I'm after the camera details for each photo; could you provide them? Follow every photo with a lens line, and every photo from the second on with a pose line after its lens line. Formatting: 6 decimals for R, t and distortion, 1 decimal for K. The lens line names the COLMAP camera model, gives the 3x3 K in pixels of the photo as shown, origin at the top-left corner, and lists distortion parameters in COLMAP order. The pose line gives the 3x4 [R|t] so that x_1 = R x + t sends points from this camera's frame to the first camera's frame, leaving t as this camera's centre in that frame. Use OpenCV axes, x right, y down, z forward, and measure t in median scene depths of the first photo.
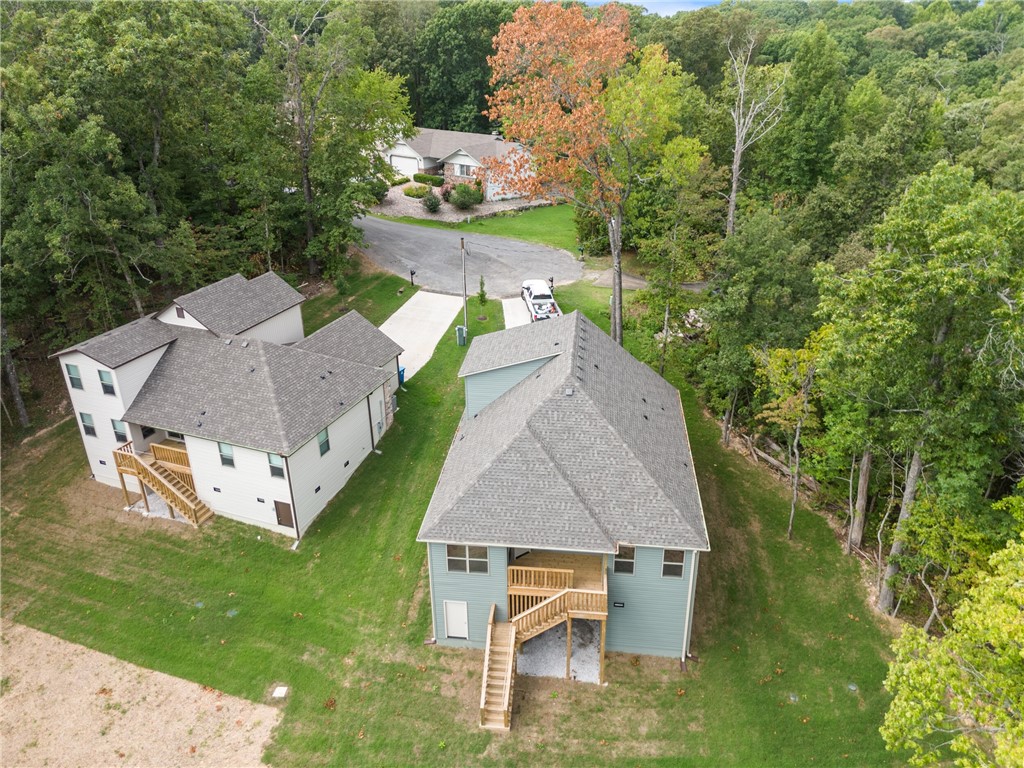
lens RADIAL K [[770.5, 0, 512.0], [0, 770.5, 384.0], [0, 0, 1]] dist [0.033603, -0.003232]
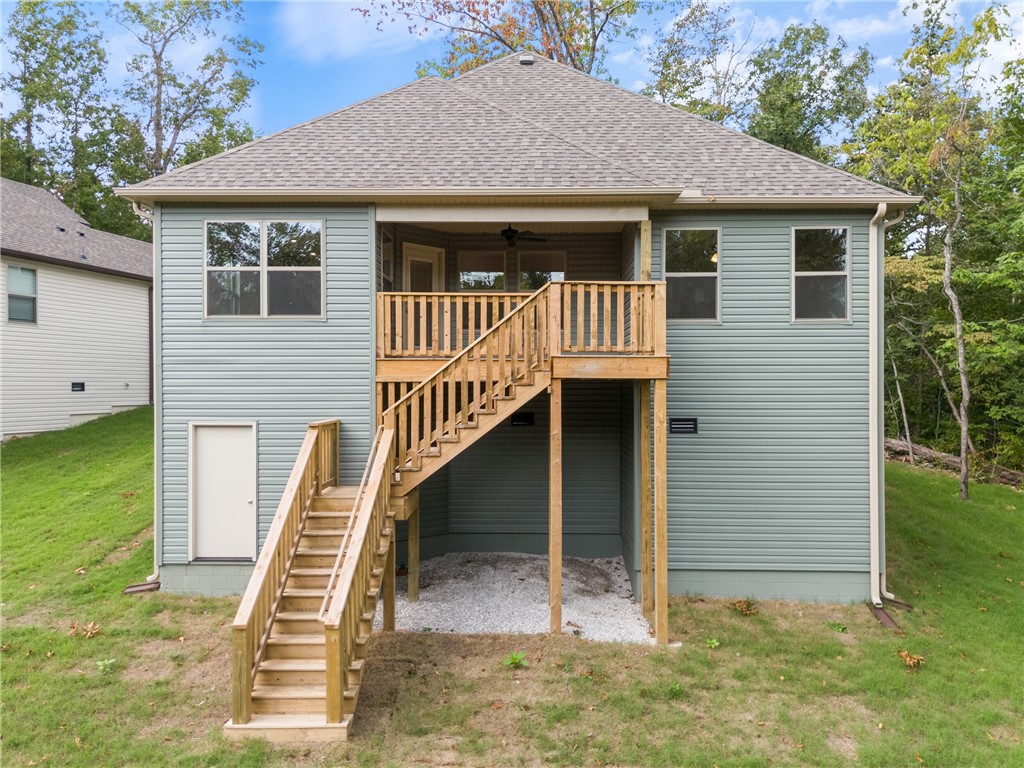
lens RADIAL K [[770.5, 0, 512.0], [0, 770.5, 384.0], [0, 0, 1]] dist [0.033603, -0.003232]
pose [[0.995836, 0.008604, 0.090752, 0.025018], [0.030650, 0.905976, -0.422217, 0.429036], [-0.085852, 0.423241, 0.901941, 0.685837]]
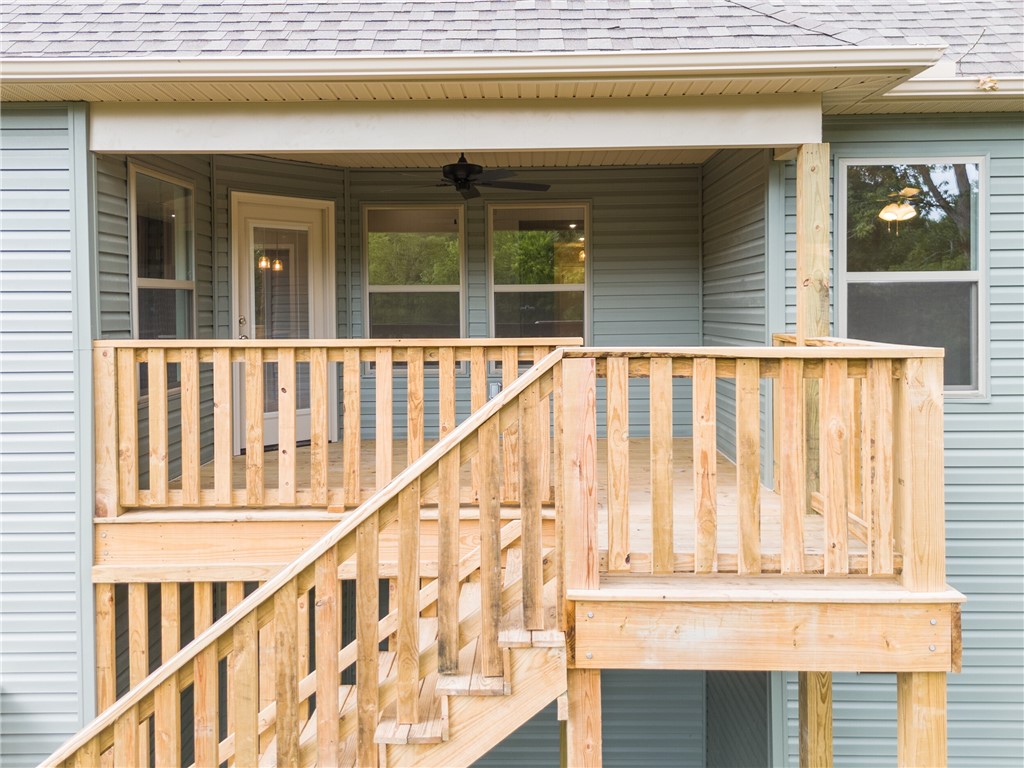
lens RADIAL K [[794.3, 0, 515.4], [0, 794.3, 310.6], [0, 0, 1]] dist [0.016877, 0.001027]
pose [[0.995415, -0.001584, 0.095640, 0.053939], [0.040884, 0.910975, -0.410431, 0.292444], [-0.086475, 0.412459, 0.906862, 0.862117]]
